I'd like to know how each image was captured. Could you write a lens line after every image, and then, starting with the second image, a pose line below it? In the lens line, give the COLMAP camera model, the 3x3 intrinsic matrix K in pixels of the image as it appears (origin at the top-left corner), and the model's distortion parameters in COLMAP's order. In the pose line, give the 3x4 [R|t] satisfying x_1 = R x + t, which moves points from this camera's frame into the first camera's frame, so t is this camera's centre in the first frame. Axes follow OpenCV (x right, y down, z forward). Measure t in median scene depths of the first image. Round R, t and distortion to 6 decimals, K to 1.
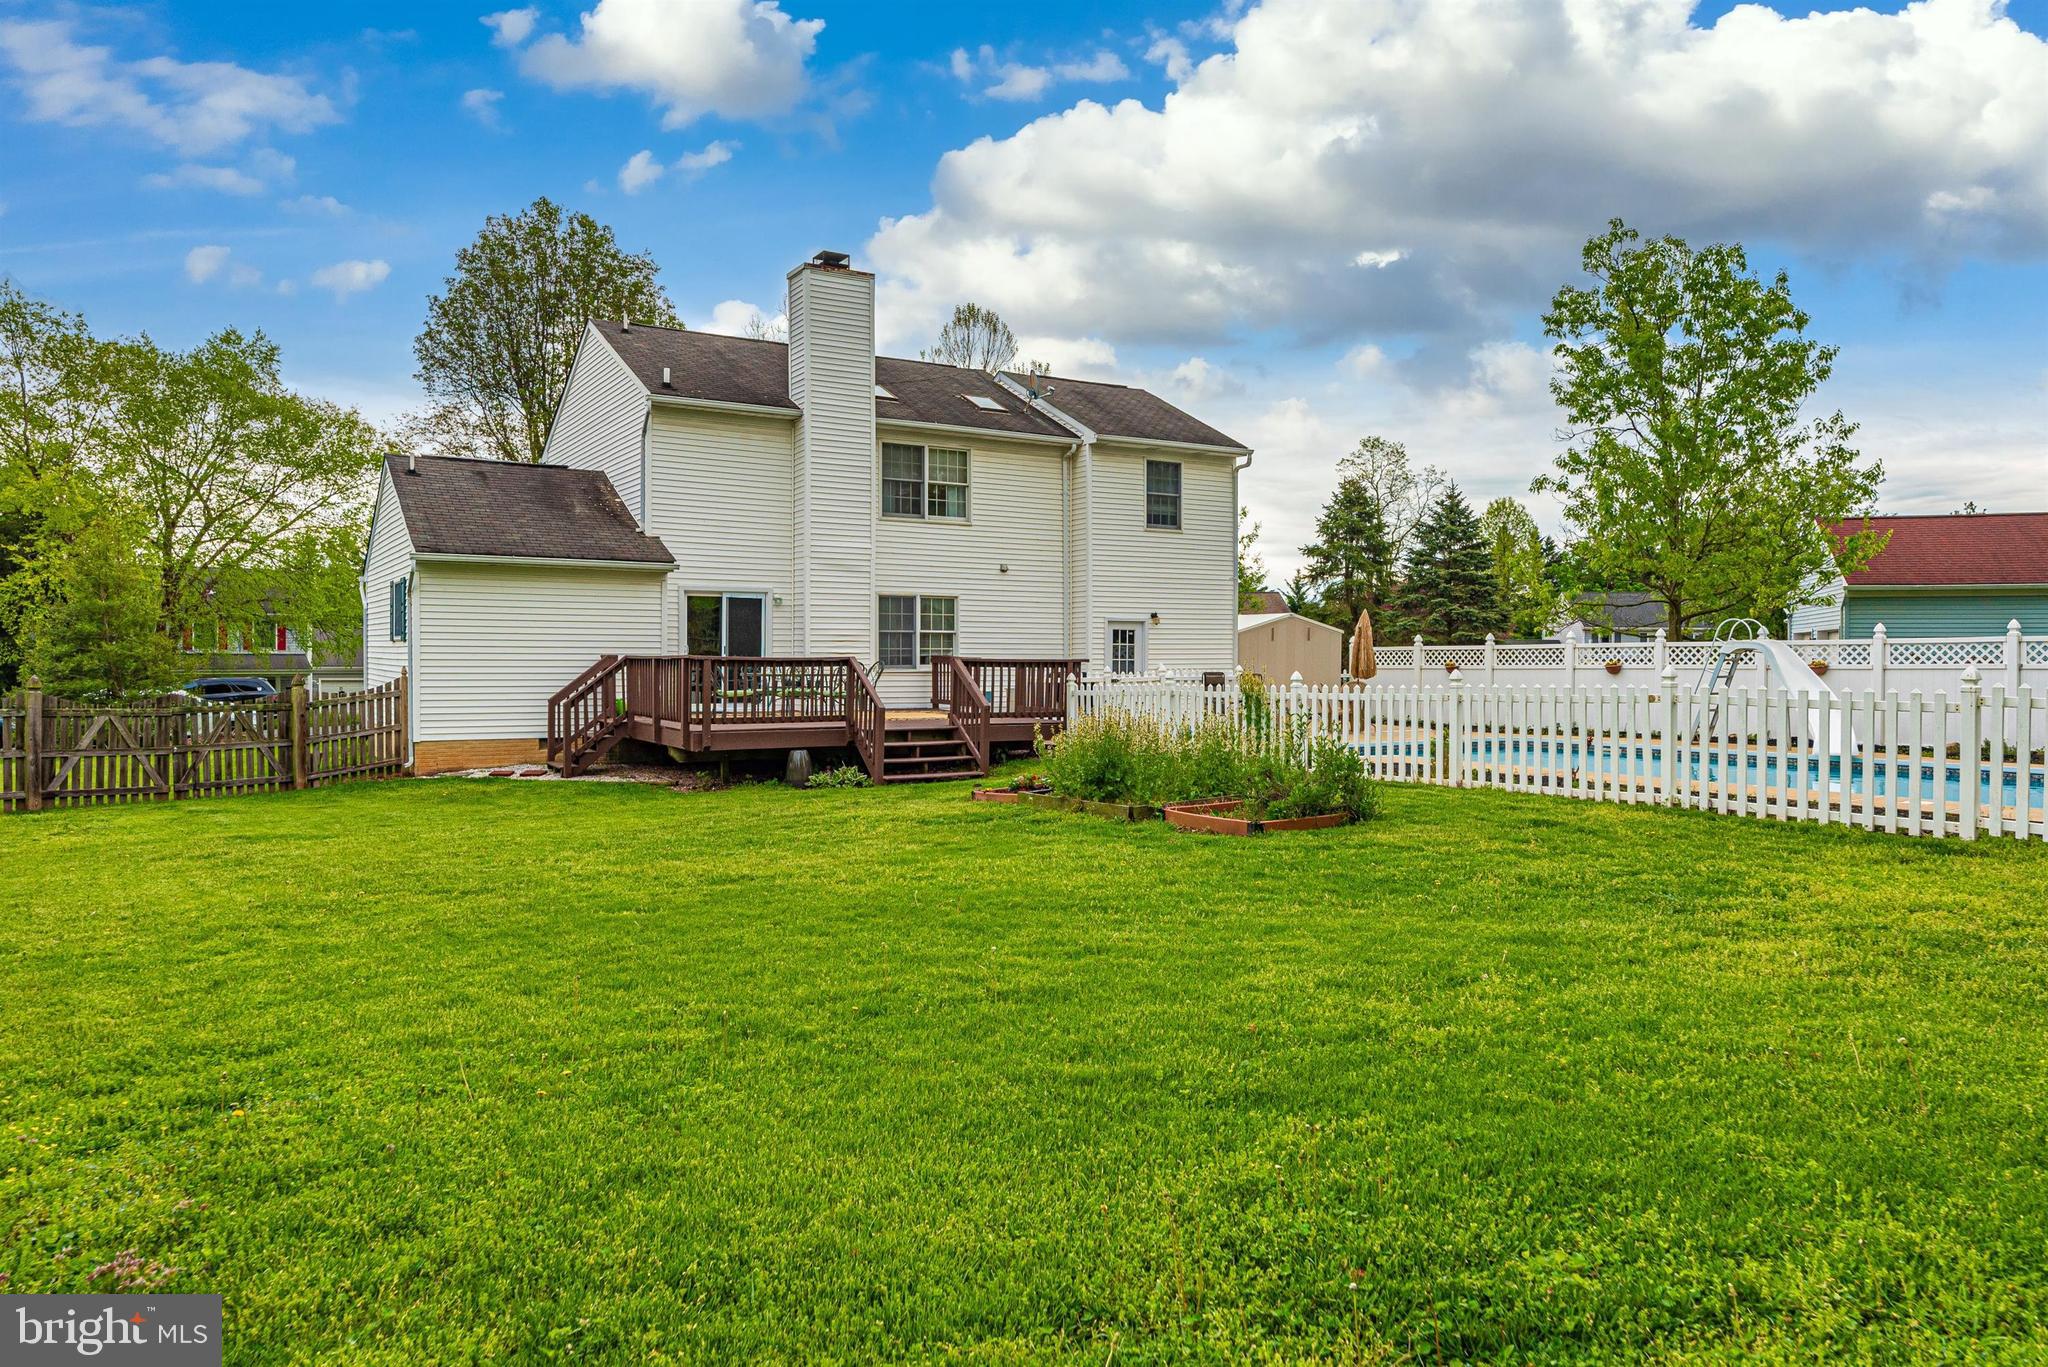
lens RADIAL K [[1345.0, 0, 1024.0], [0, 1345.0, 683.5], [0, 0, 1]] dist [-0.000056, 0.000310]
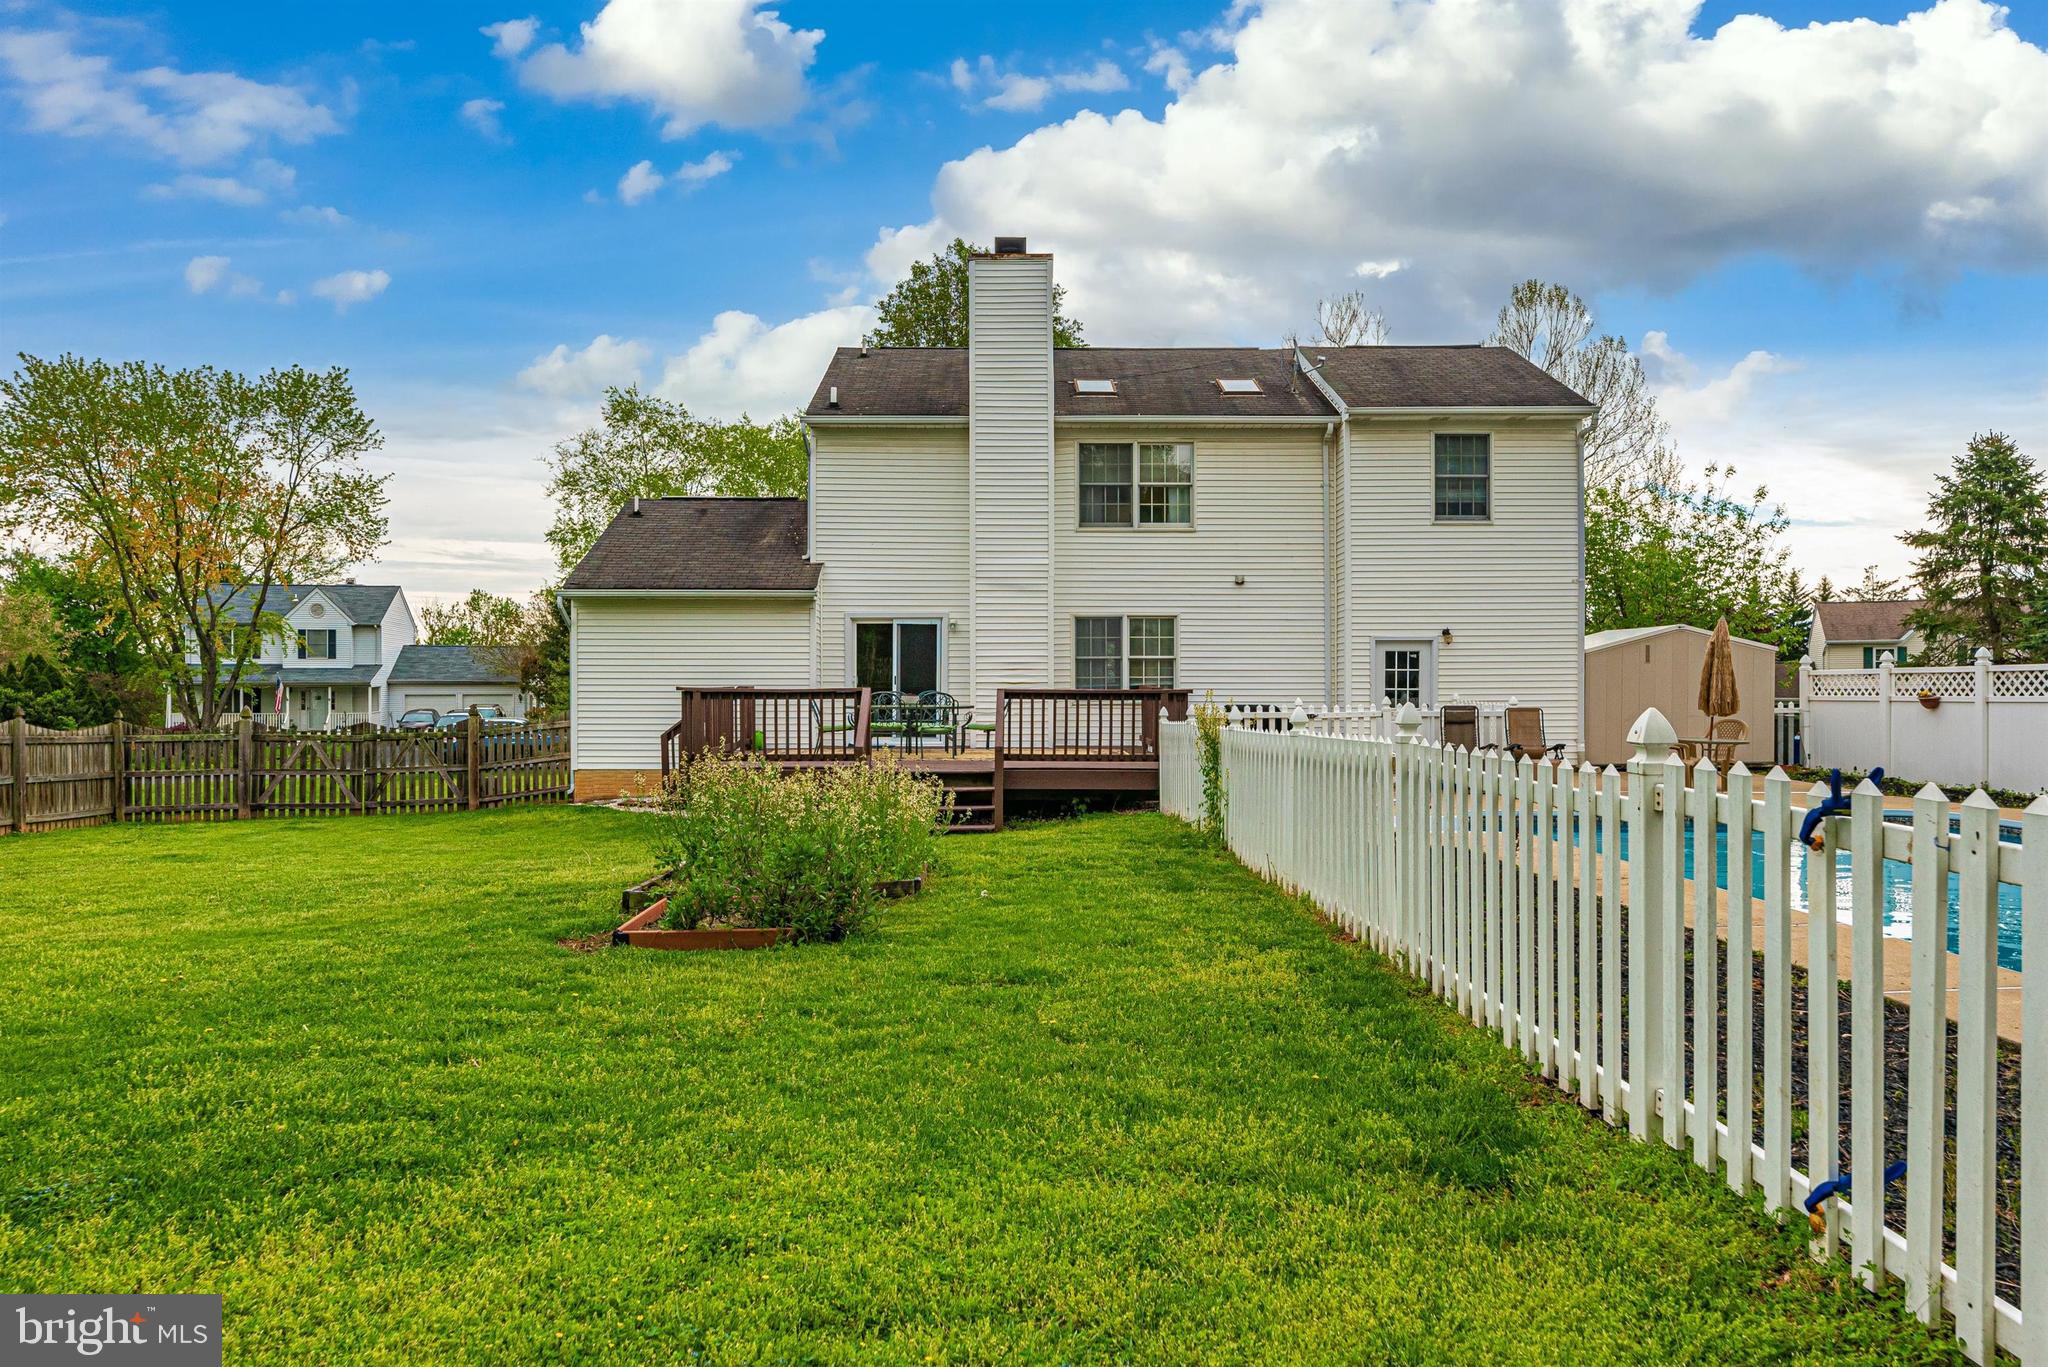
lens RADIAL K [[1345.0, 0, 1024.0], [0, 1345.0, 683.5], [0, 0, 1]] dist [-0.000056, 0.000310]
pose [[0.857262, -0.004821, -0.514859, 0.426445], [-0.006794, 0.999763, -0.020672, -0.004991], [0.514836, 0.021219, 0.857026, 0.310405]]
